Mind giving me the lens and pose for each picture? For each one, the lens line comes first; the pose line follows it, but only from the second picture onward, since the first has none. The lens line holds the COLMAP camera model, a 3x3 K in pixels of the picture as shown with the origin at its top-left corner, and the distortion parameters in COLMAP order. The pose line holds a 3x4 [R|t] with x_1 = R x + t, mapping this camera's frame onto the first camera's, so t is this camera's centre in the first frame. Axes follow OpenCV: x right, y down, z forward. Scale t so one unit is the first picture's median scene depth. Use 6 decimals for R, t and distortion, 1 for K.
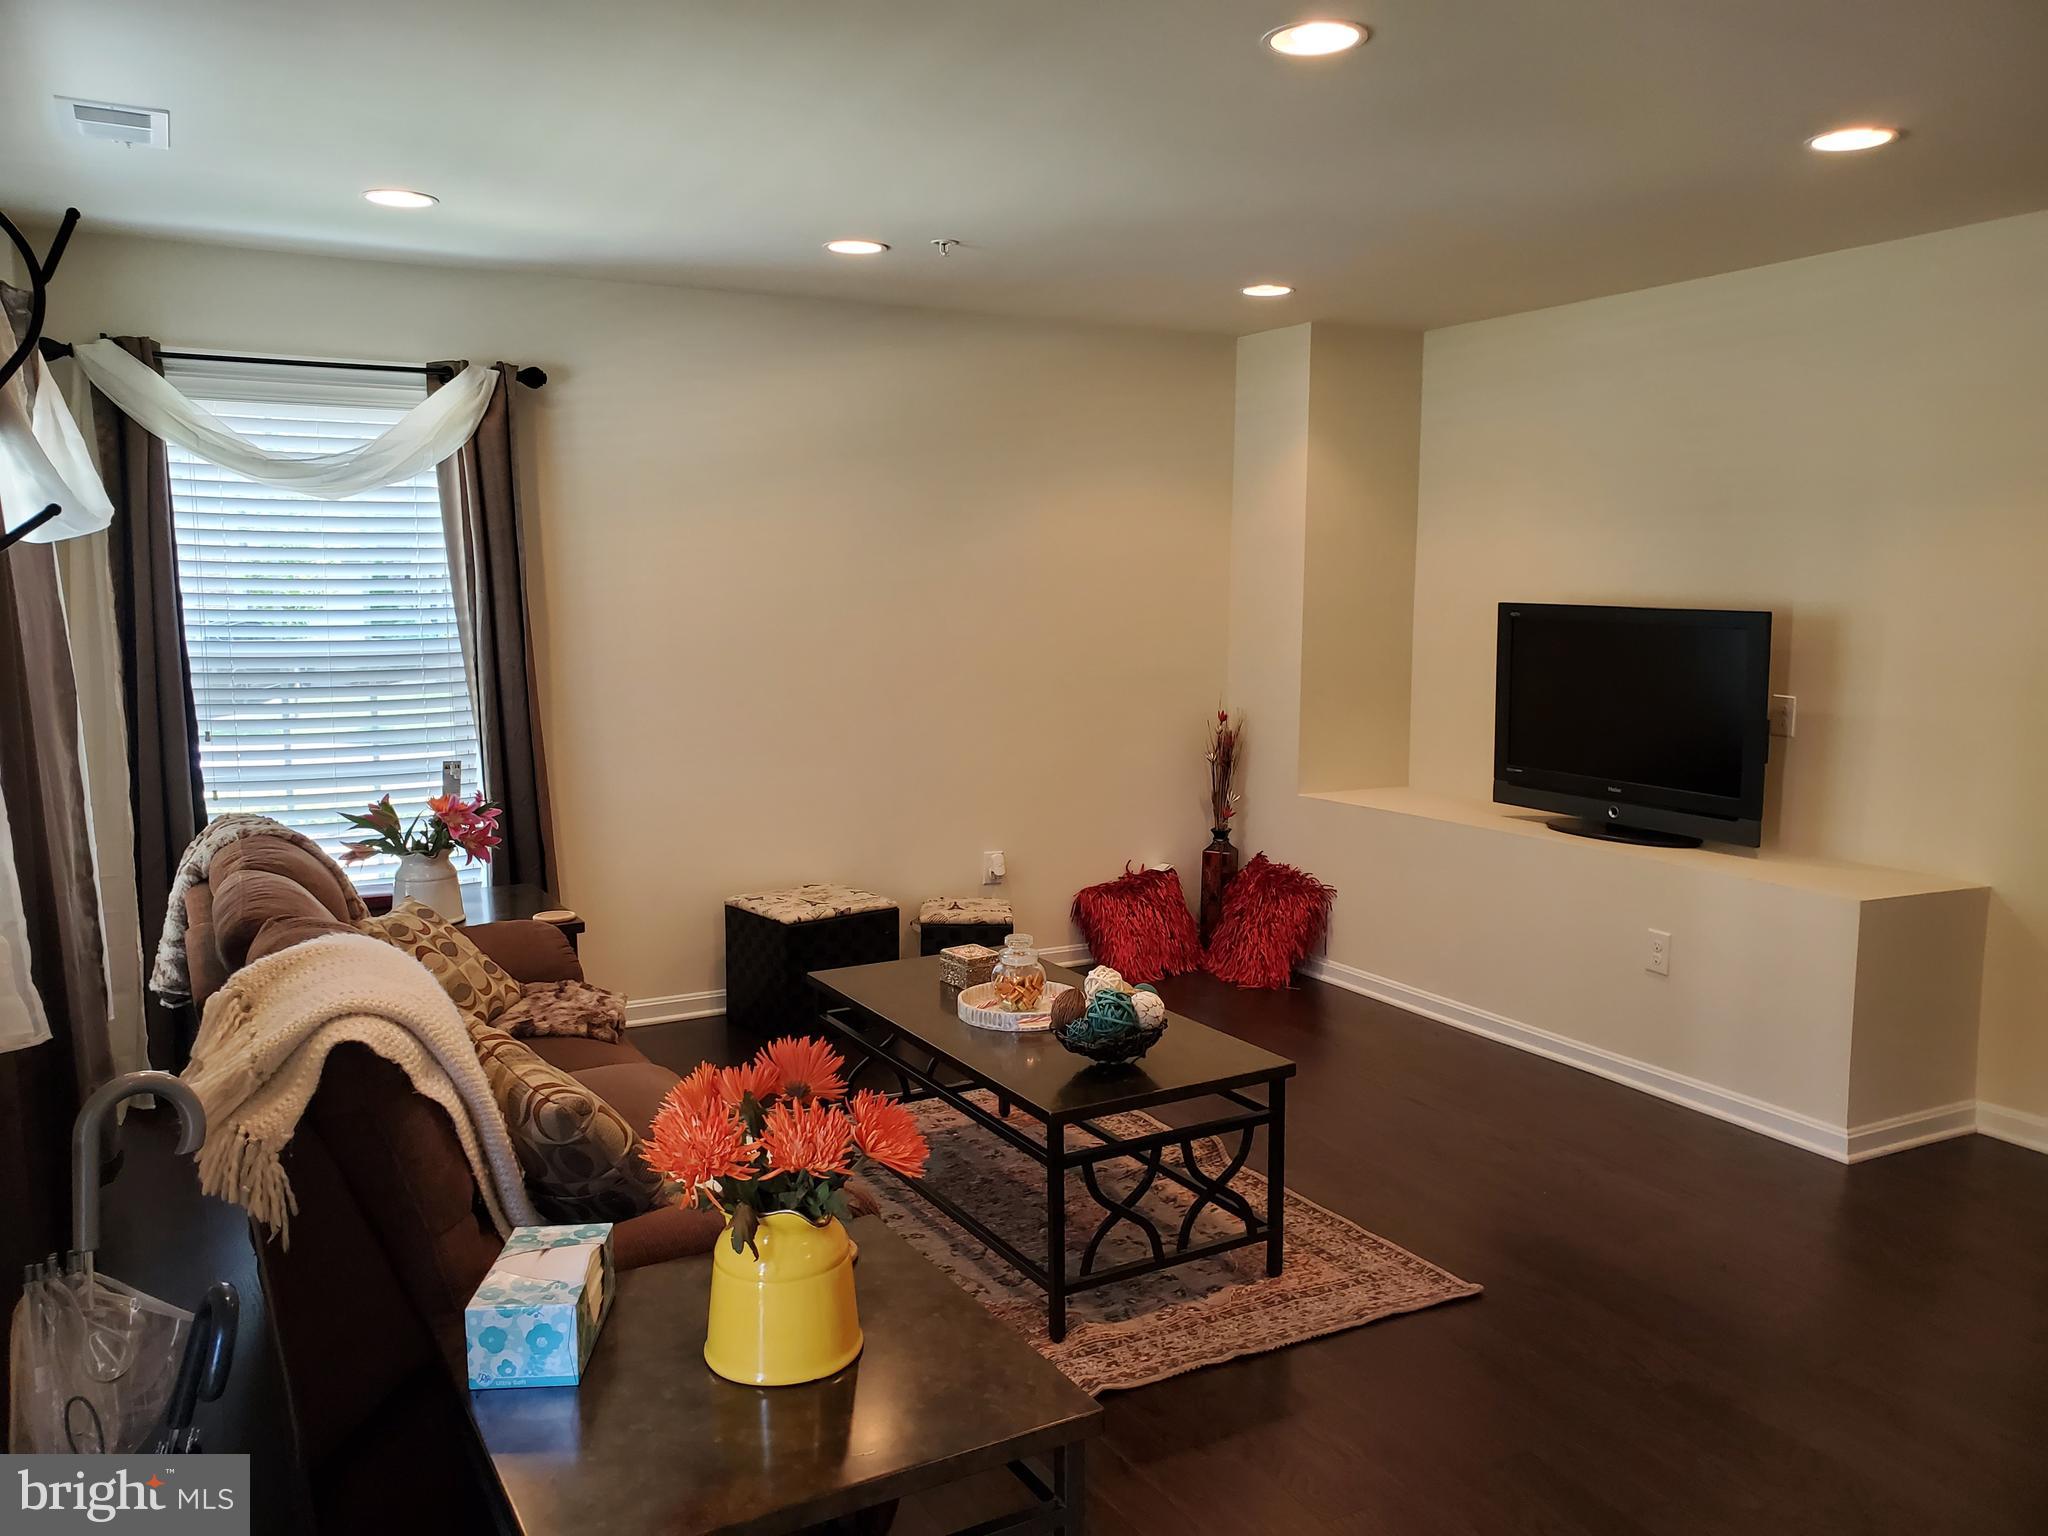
lens RADIAL K [[1587.4, 0, 1026.2], [0, 1587.4, 786.0], [0, 0, 1]] dist [0.182230, -0.000364]
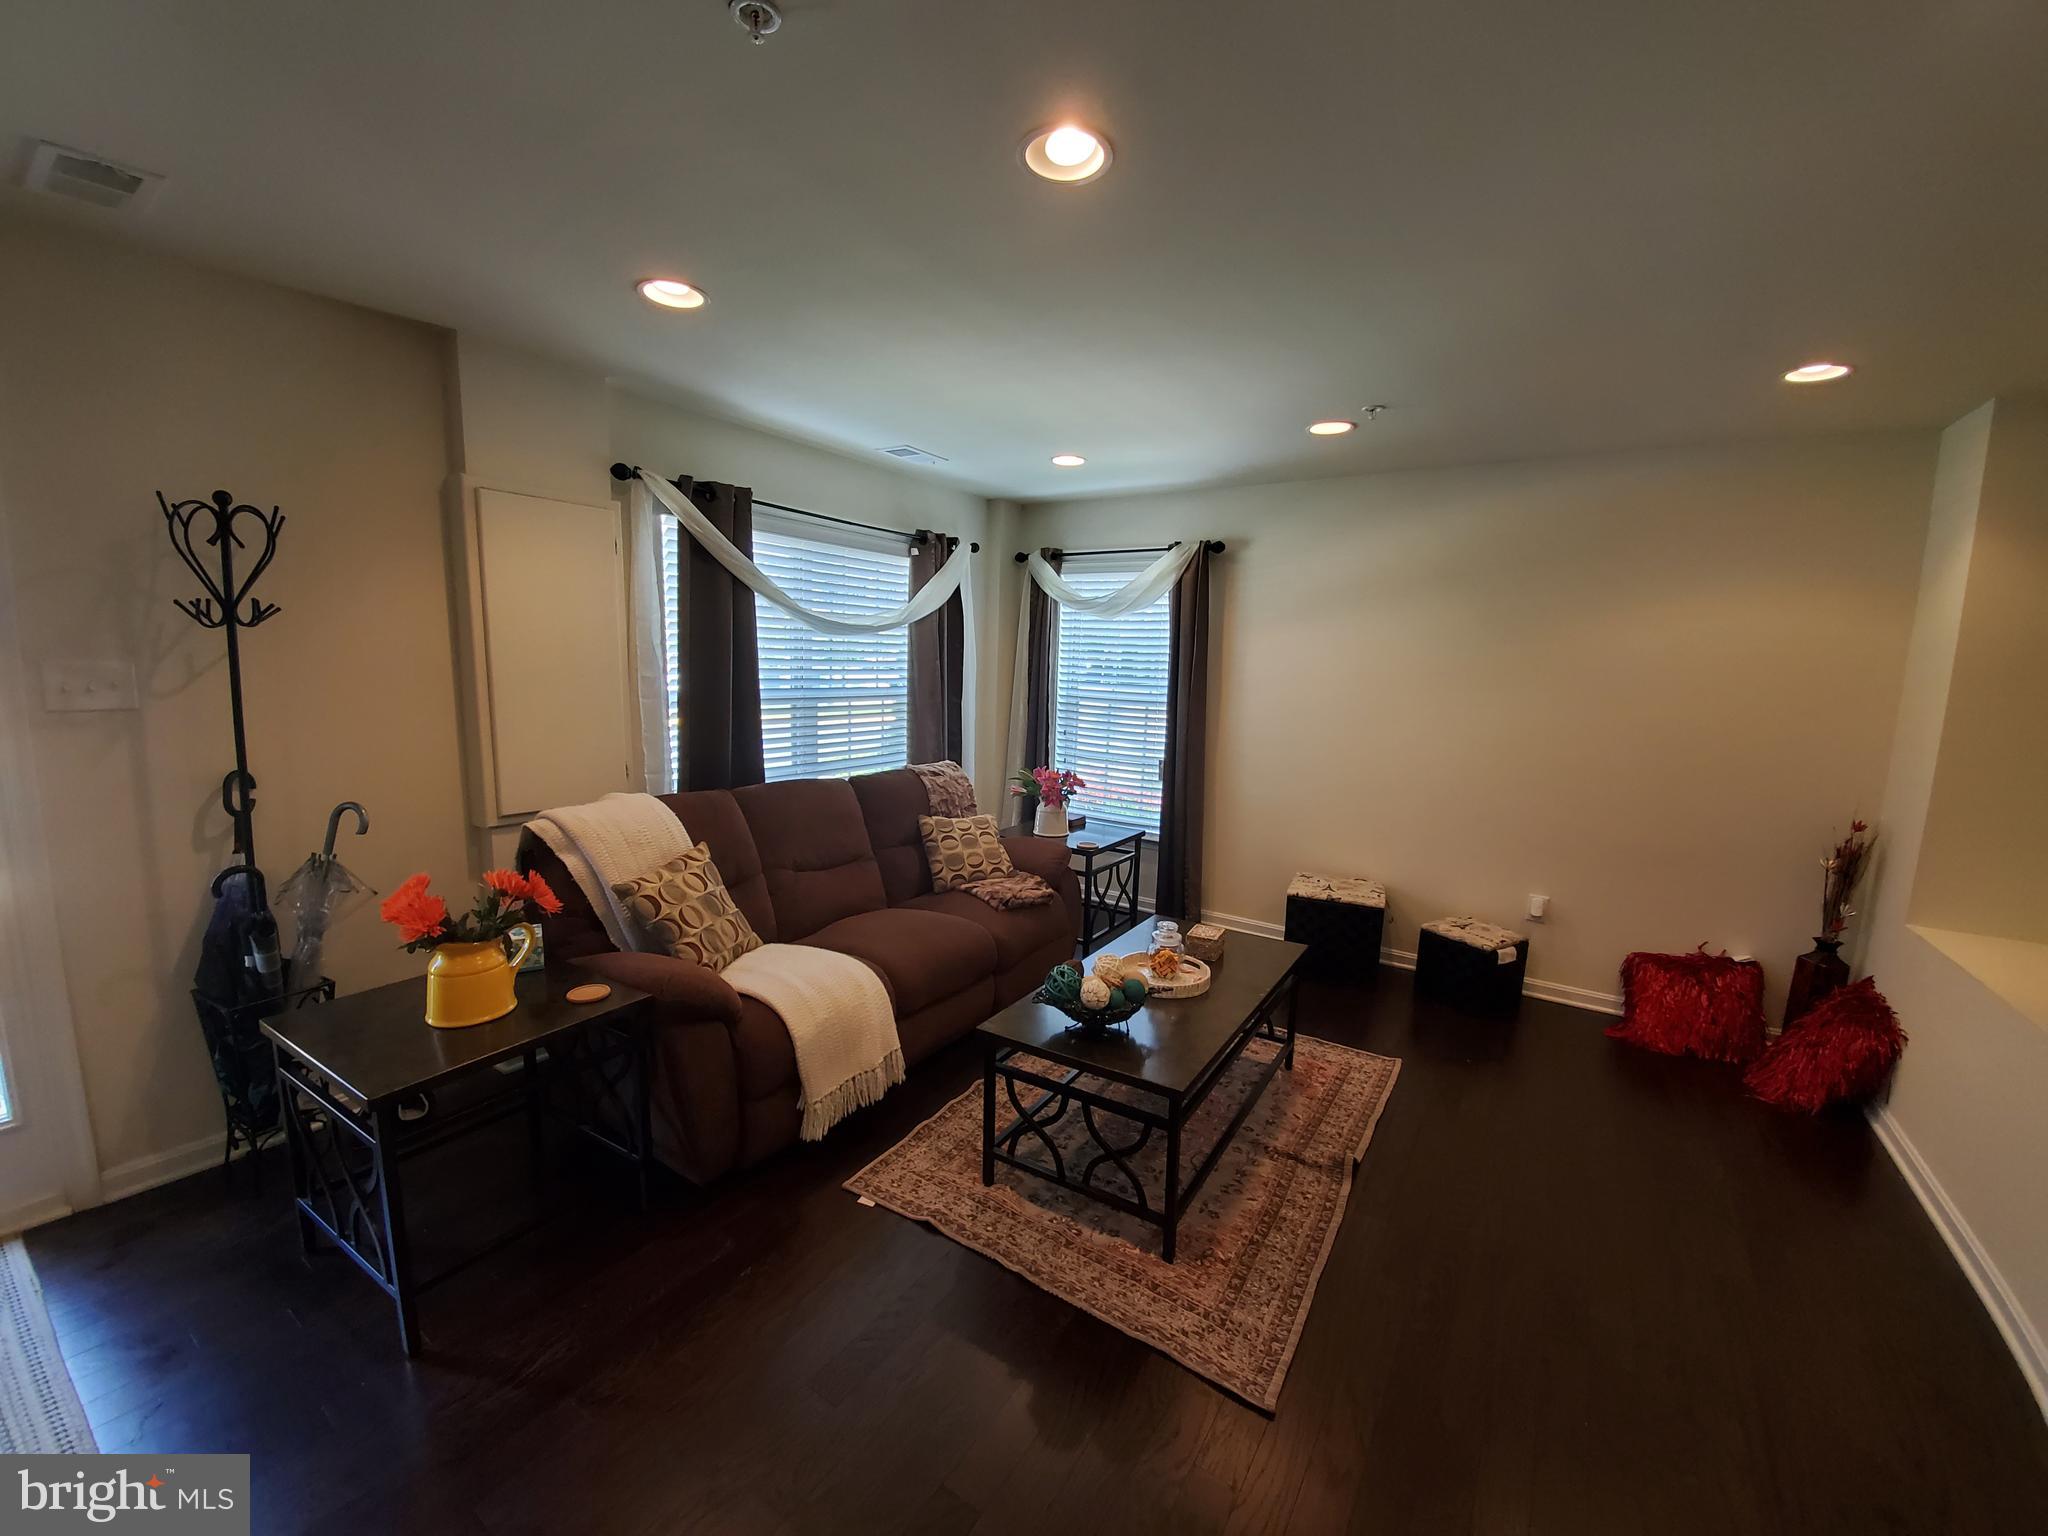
lens RADIAL K [[818.8, 0, 1024.0], [0, 818.8, 768.0], [0, 0, 1]] dist [-0.012469, -0.000322]
pose [[0.474114, 0.132236, -0.870477, 0.384900], [-0.152029, 0.986103, 0.066997, -0.043769], [0.867239, 0.100573, 0.487629, 0.410559]]
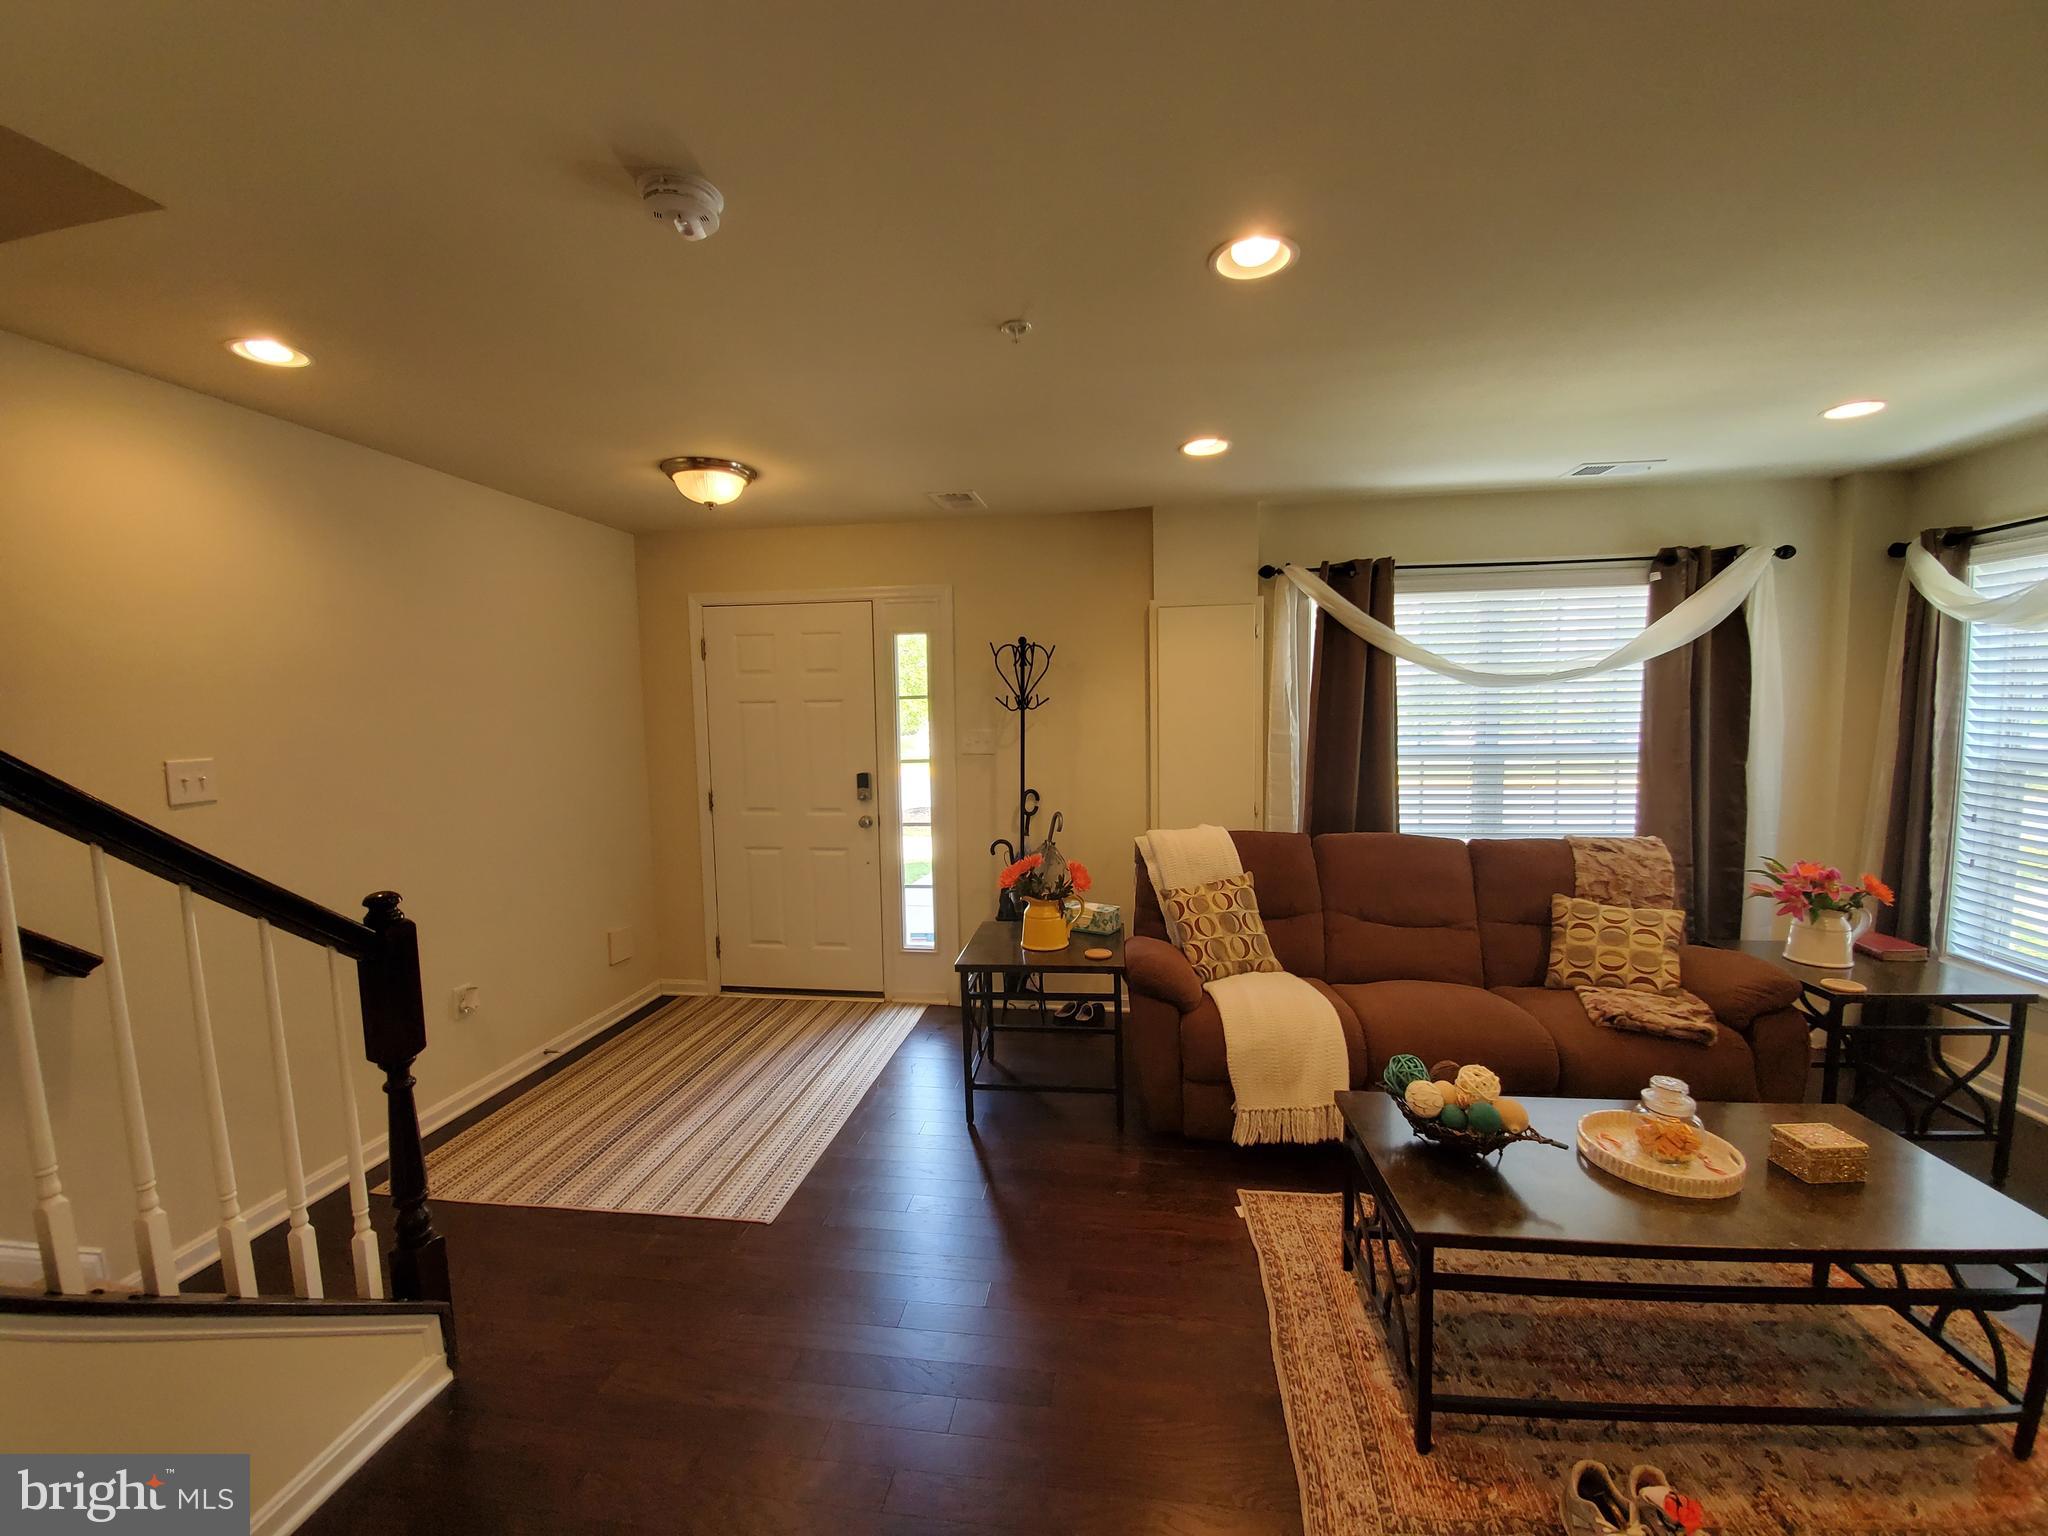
lens RADIAL K [[813.1, 0, 1024.0], [0, 813.1, 768.0], [0, 0, 1]] dist [0.000245, -0.019279]
pose [[-0.607841, 0.062034, -0.791632, 0.428105], [-0.090721, 0.984991, 0.146844, -0.083638], [0.788860, 0.161076, -0.593089, 0.706348]]
